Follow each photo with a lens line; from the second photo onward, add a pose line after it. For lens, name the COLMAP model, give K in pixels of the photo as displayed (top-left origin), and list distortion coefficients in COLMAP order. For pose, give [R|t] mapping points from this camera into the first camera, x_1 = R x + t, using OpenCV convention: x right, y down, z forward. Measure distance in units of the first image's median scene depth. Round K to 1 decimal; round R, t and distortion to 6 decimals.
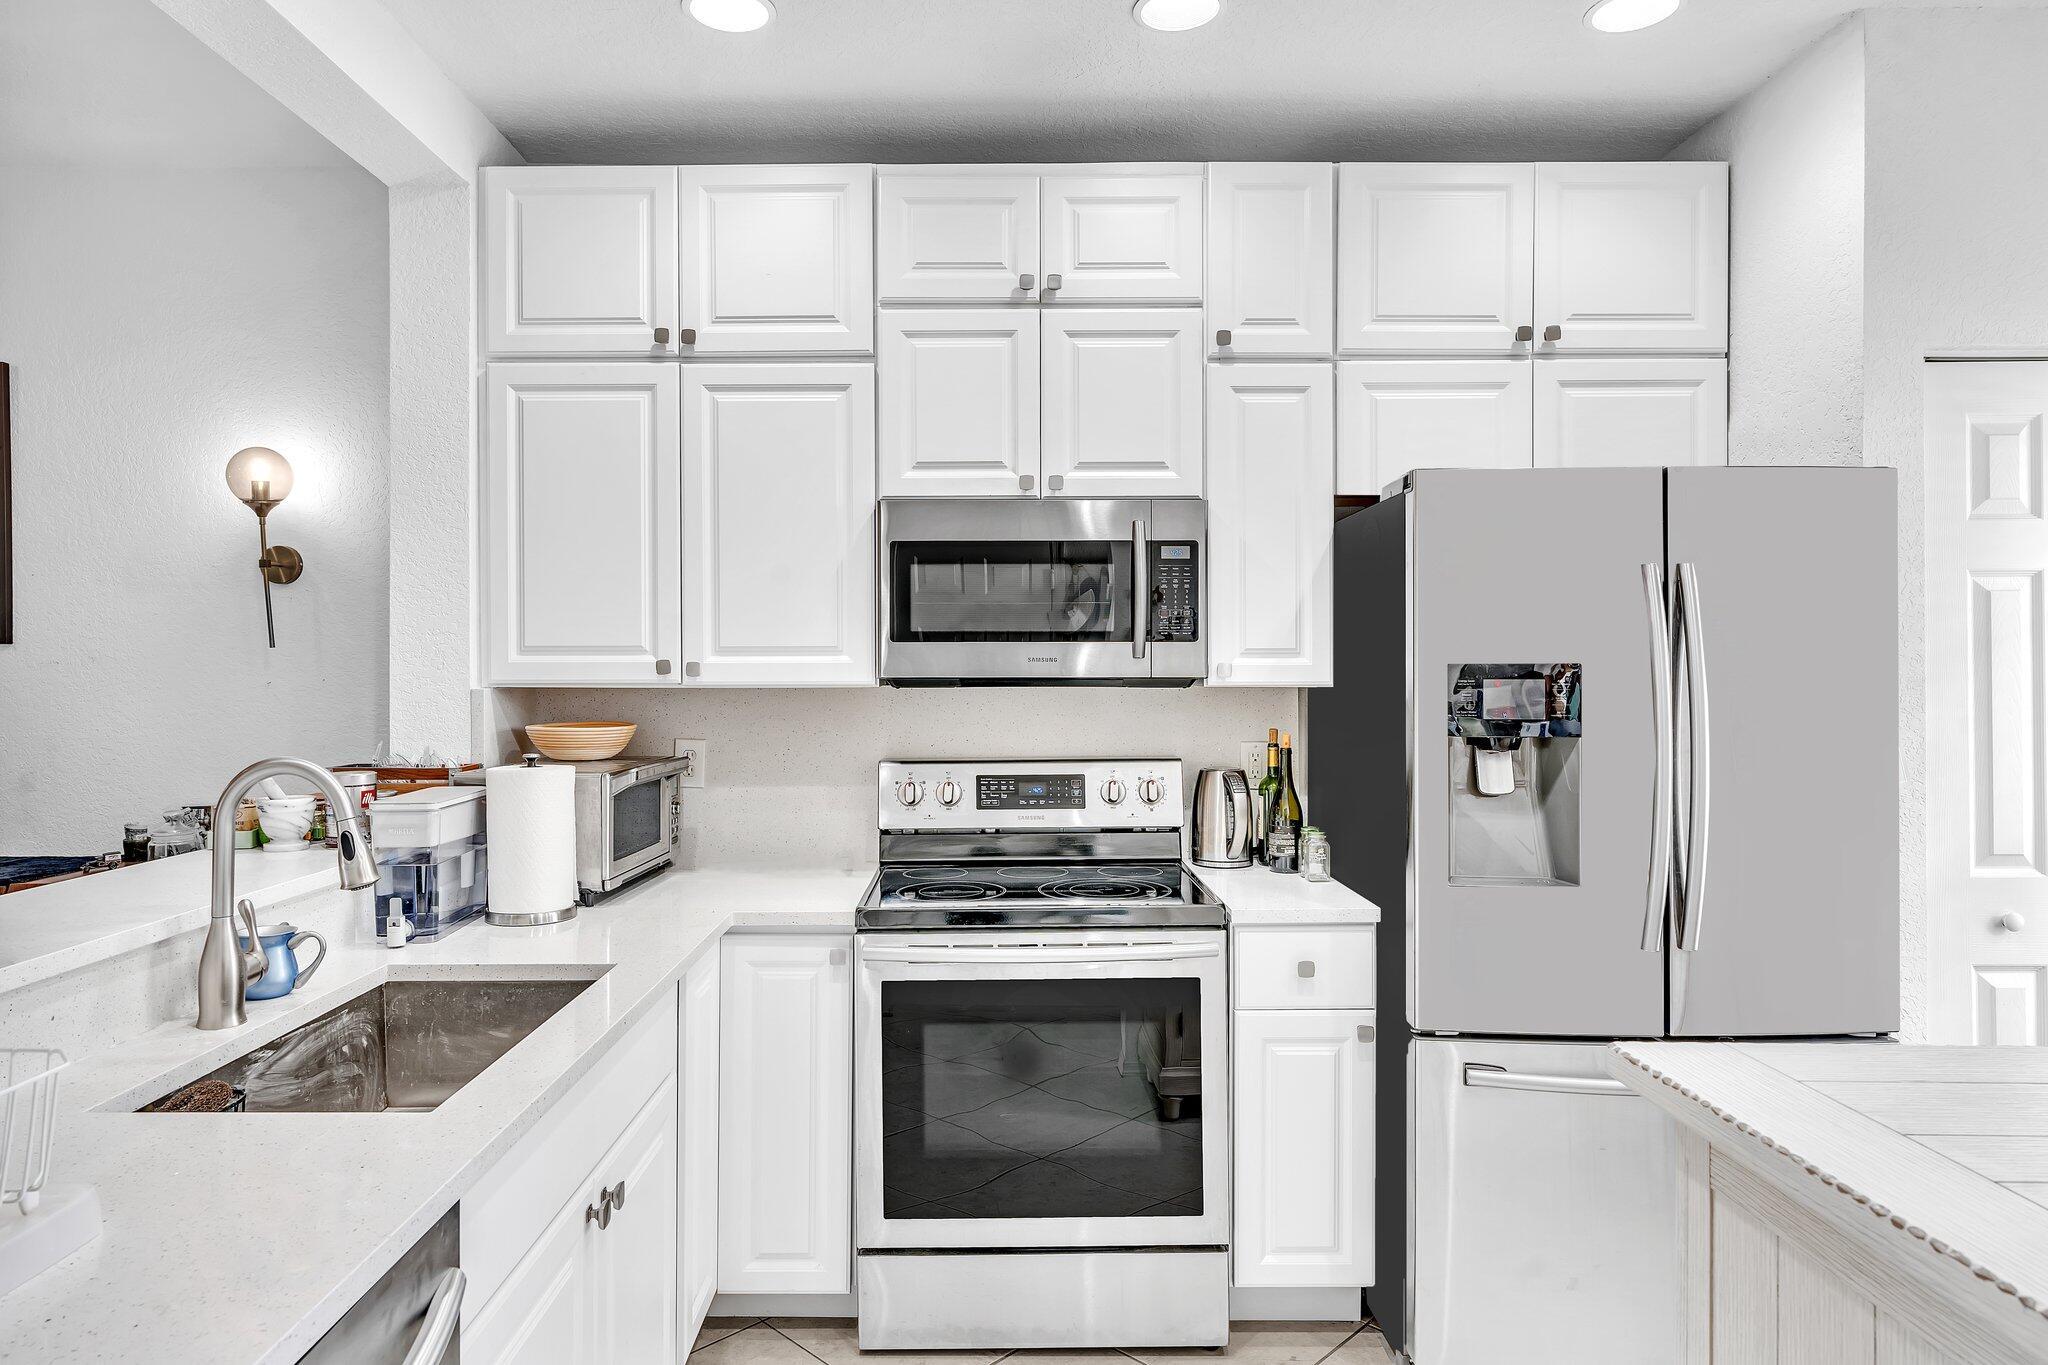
lens RADIAL K [[1222.8, 0, 987.6], [0, 1222.8, 668.7], [0, 0, 1]] dist [-0.004560, -0.000362]
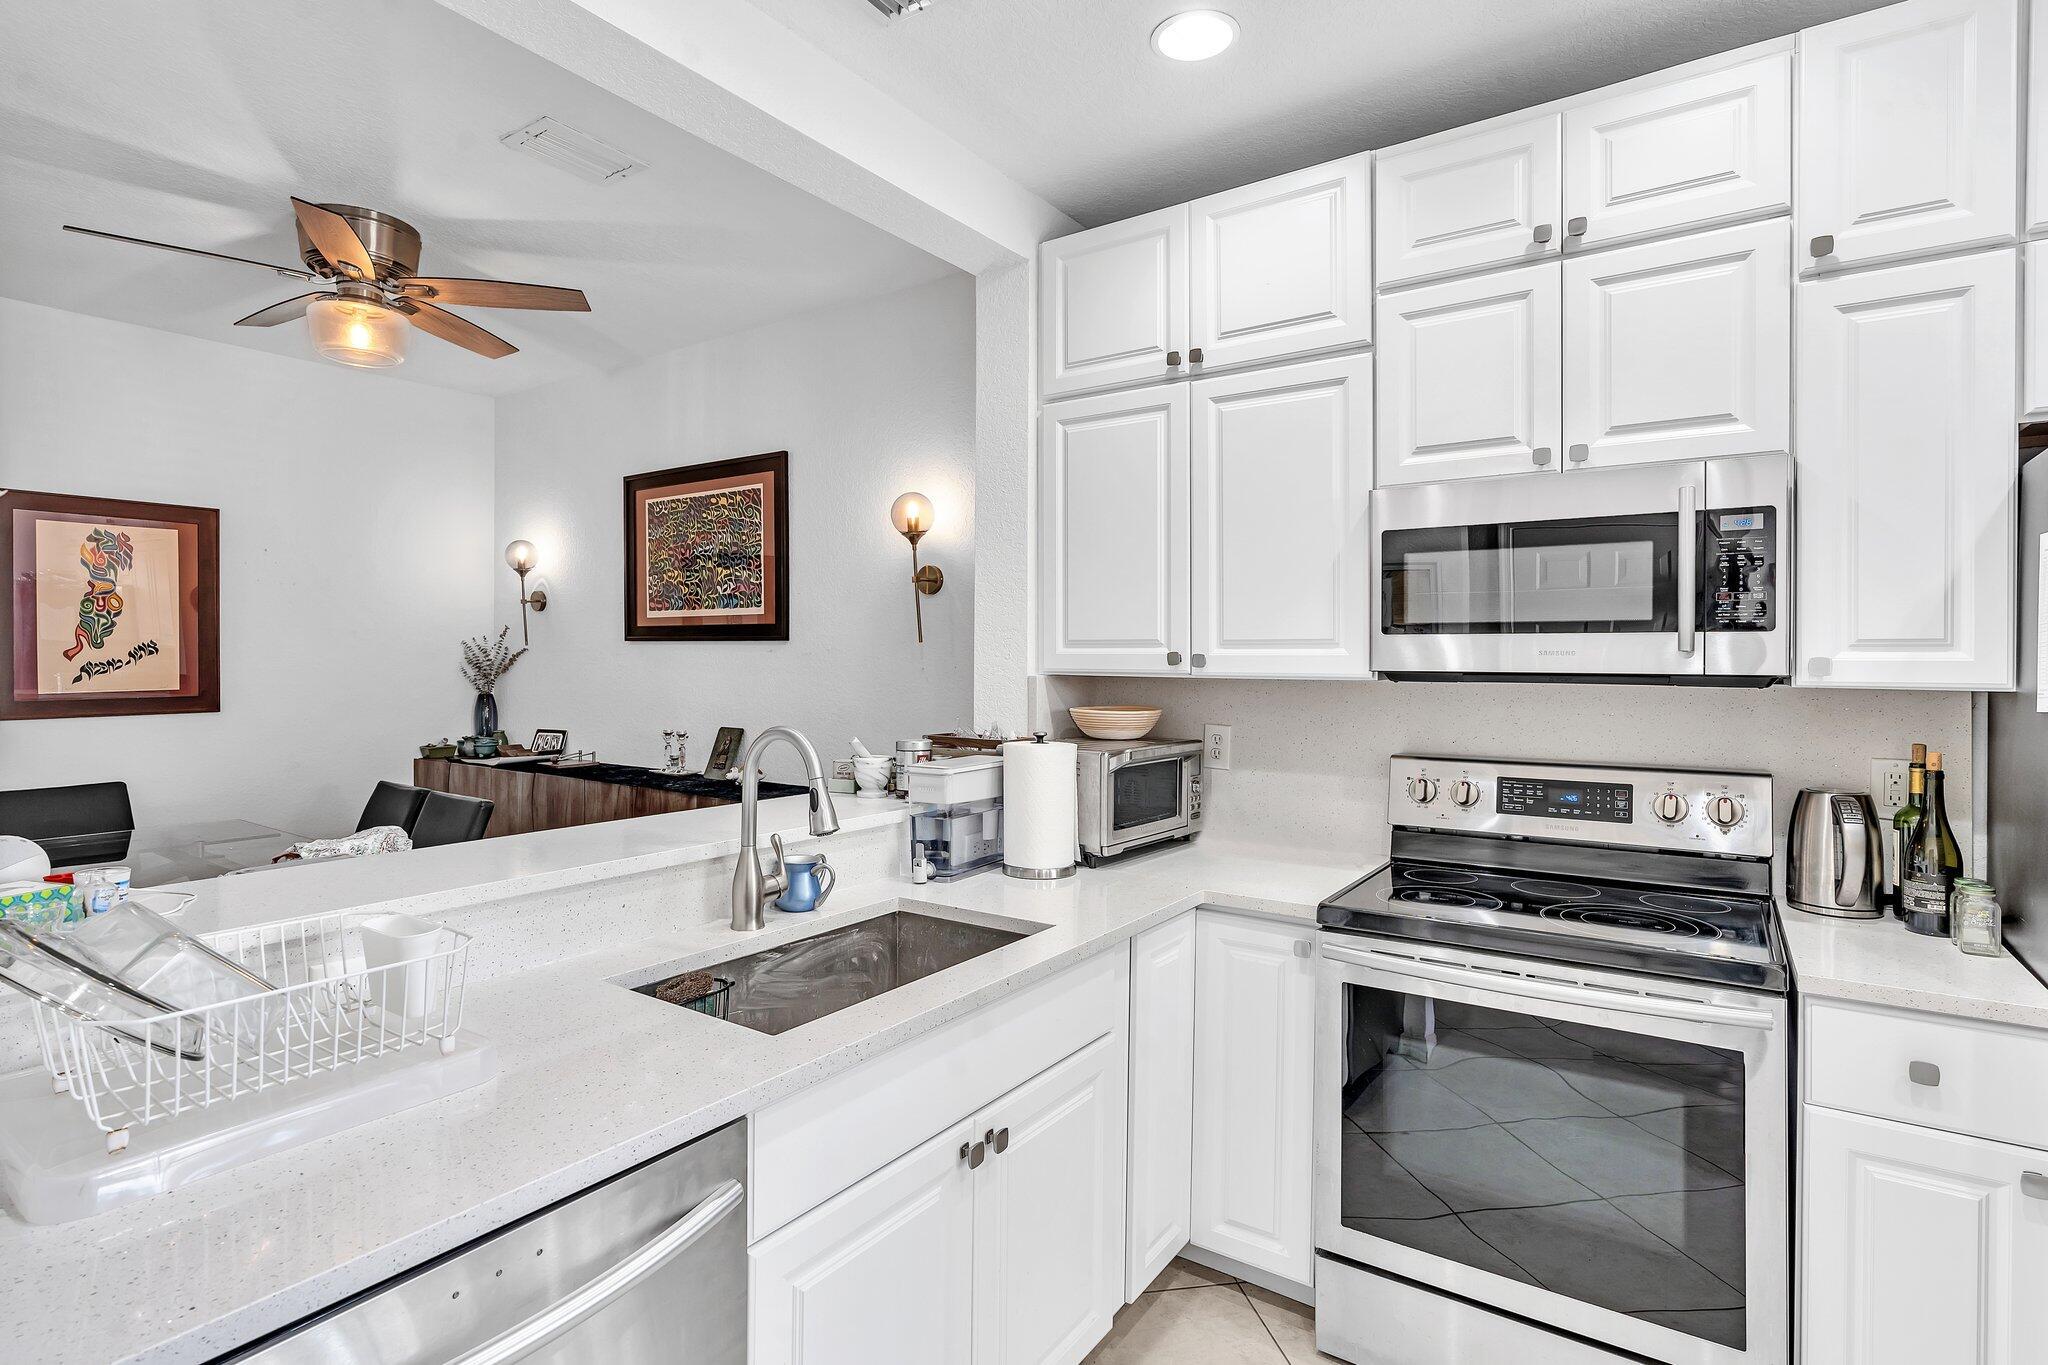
lens RADIAL K [[1011.7, 0, 1011.4], [0, 1011.7, 662.4], [0, 0, 1]] dist [-0.014147, 0.006061]
pose [[0.817824, 0.007977, -0.575414, 0.140519], [-0.007896, 0.999965, 0.002641, 0.000837], [0.575415, 0.002383, 0.817858, 0.168418]]
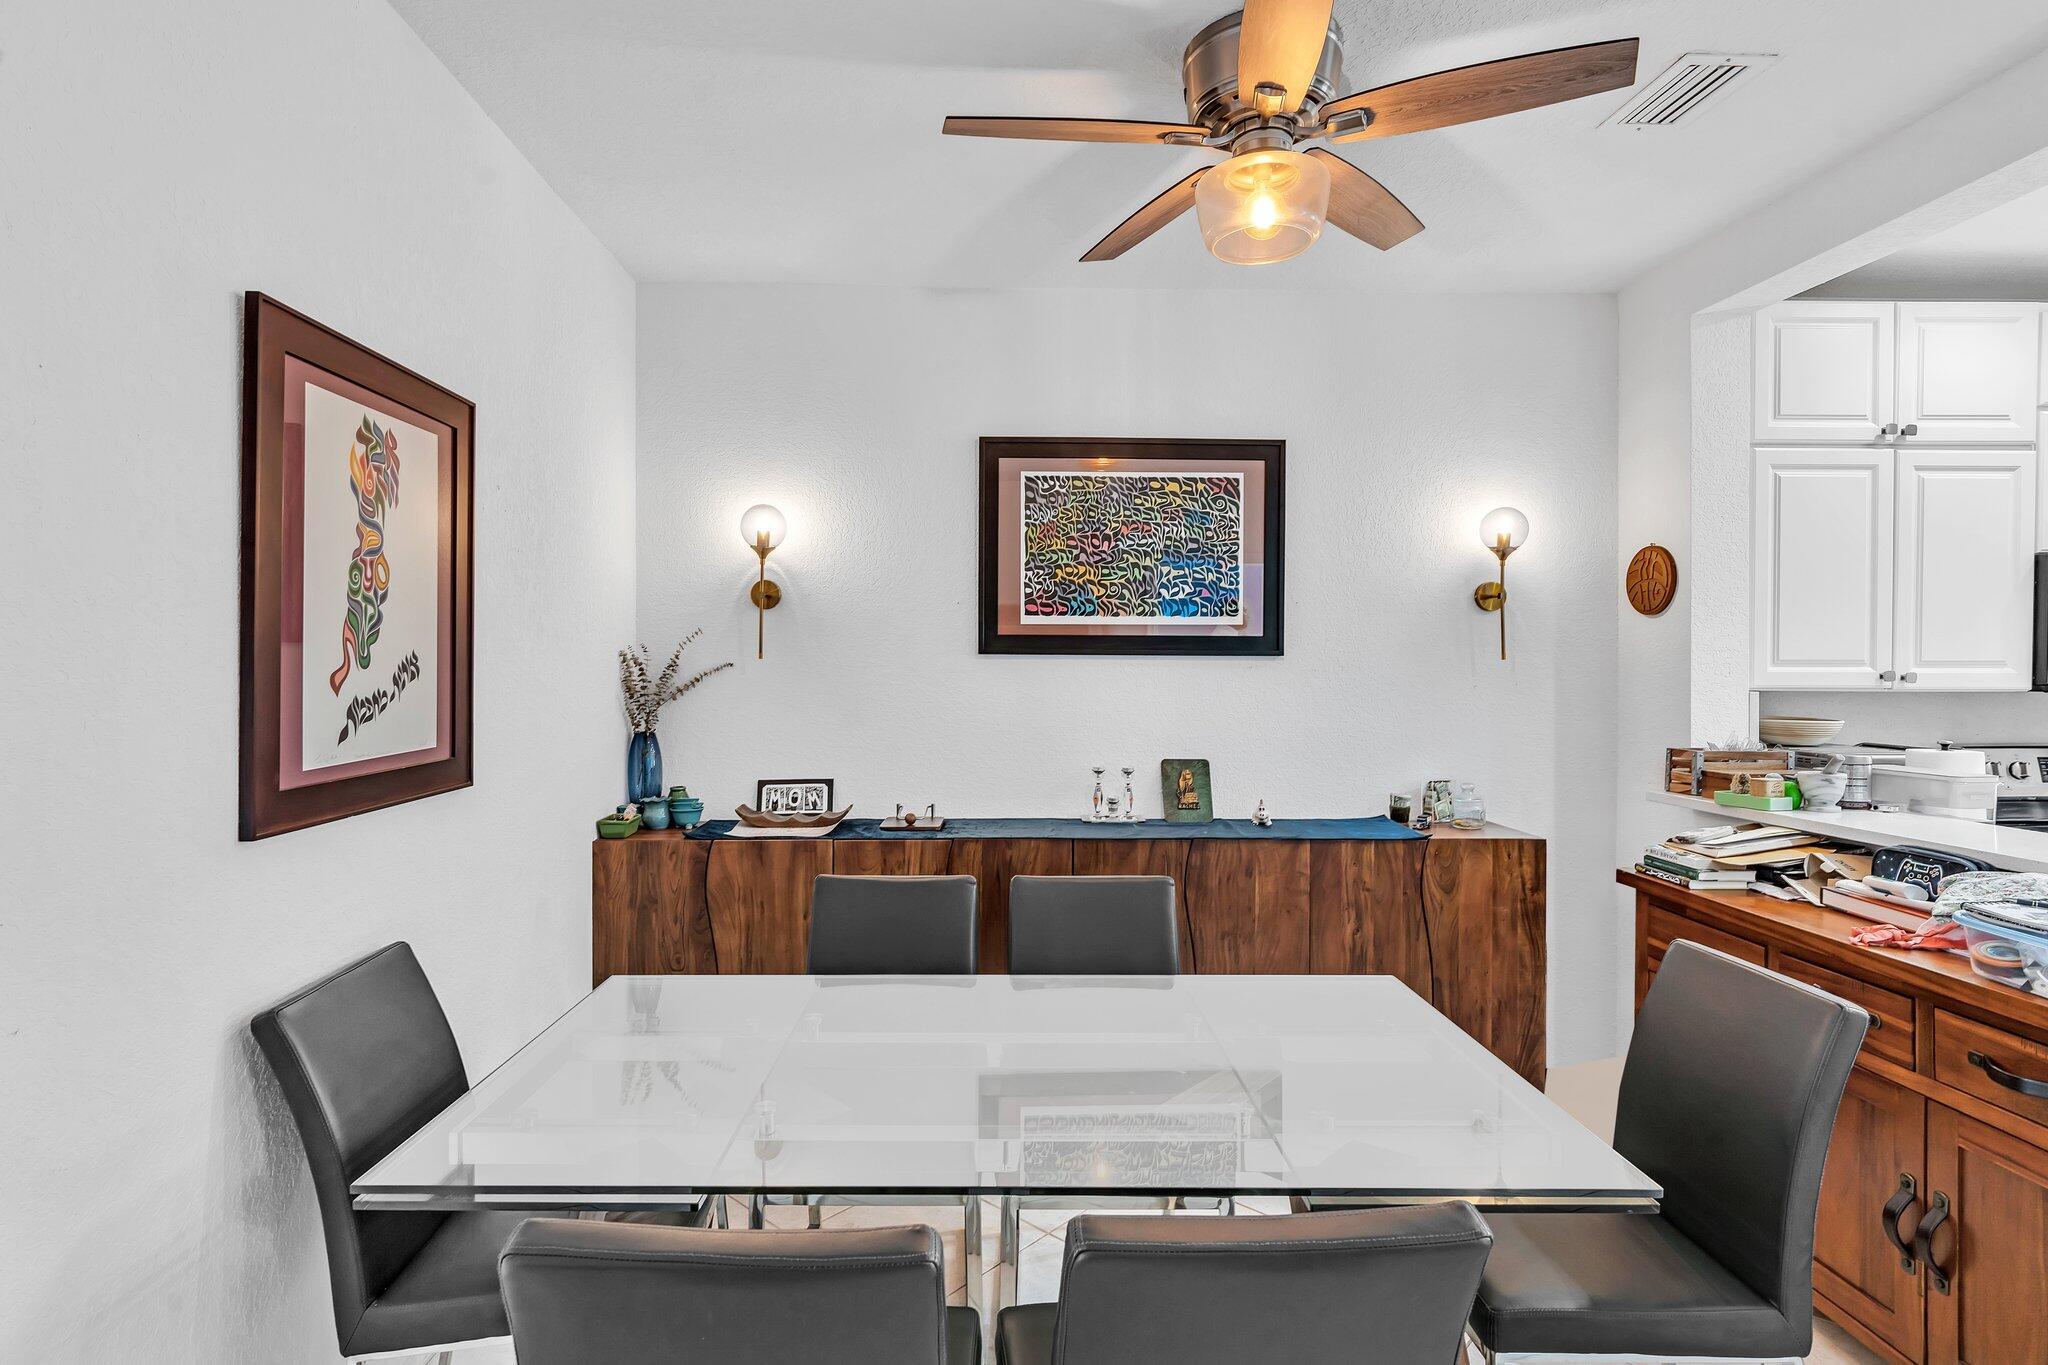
lens RADIAL K [[1011.7, 0, 987.5], [0, 1011.7, 671.3], [0, 0, 1]] dist [-0.014147, 0.006061]
pose [[0.999866, 0.003229, 0.016042, -1.263770], [-0.003258, 0.999993, 0.001764, -0.005342], [-0.016036, -0.001816, 0.999870, -0.084442]]
